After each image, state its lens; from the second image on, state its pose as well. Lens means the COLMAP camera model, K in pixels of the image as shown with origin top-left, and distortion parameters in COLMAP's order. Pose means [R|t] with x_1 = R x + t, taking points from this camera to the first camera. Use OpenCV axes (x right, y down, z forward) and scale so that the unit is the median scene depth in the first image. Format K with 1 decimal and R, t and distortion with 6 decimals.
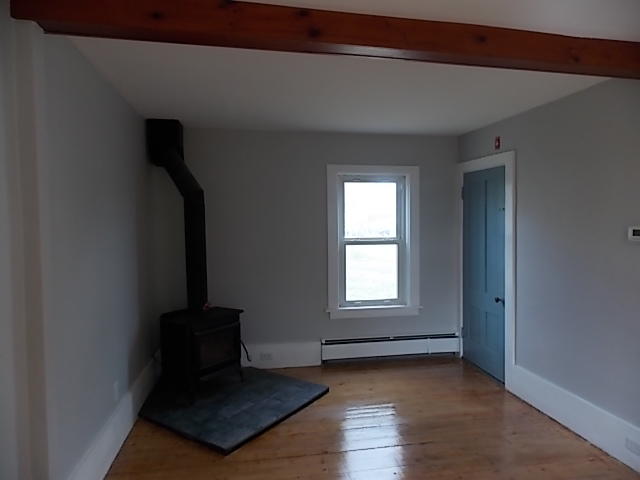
lens RADIAL K [[420.4, 0, 320.9], [0, 420.4, 236.9], [0, 0, 1]] dist [0.004937, -0.003982]
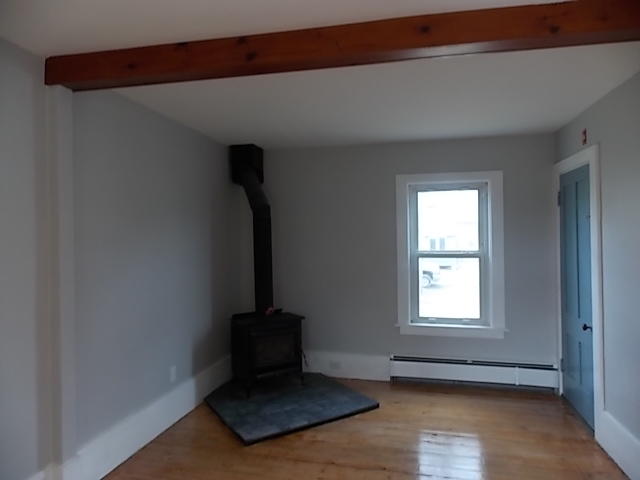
lens RADIAL K [[420.4, 0, 323.5], [0, 420.4, 240.5], [0, 0, 1]] dist [0.004937, -0.003982]
pose [[0.917158, 0.000733, -0.398524, 0.269049], [-0.011069, 0.999659, -0.023635, 0.005523], [0.398371, 0.026088, 0.916853, 0.043422]]
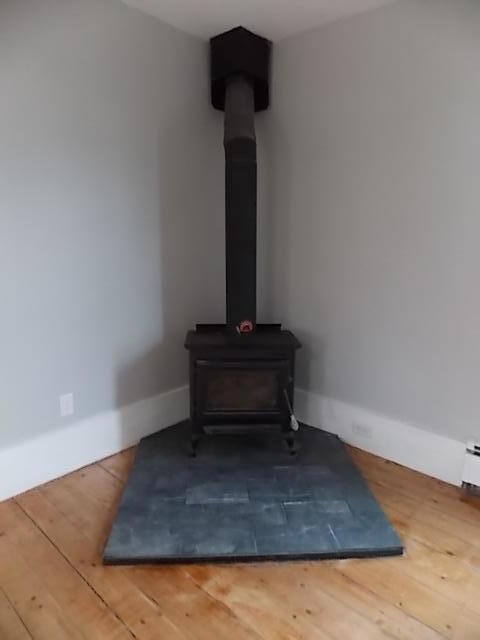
lens RADIAL K [[420.4, 0, 236.3], [0, 420.4, 319.9], [0, 0, 1]] dist [0.004937, -0.003982]
pose [[0.599913, 0.185290, -0.778314, 0.210157], [-0.039787, 0.978518, 0.202285, 0.021285], [0.799076, -0.090387, 0.594397, 0.556444]]
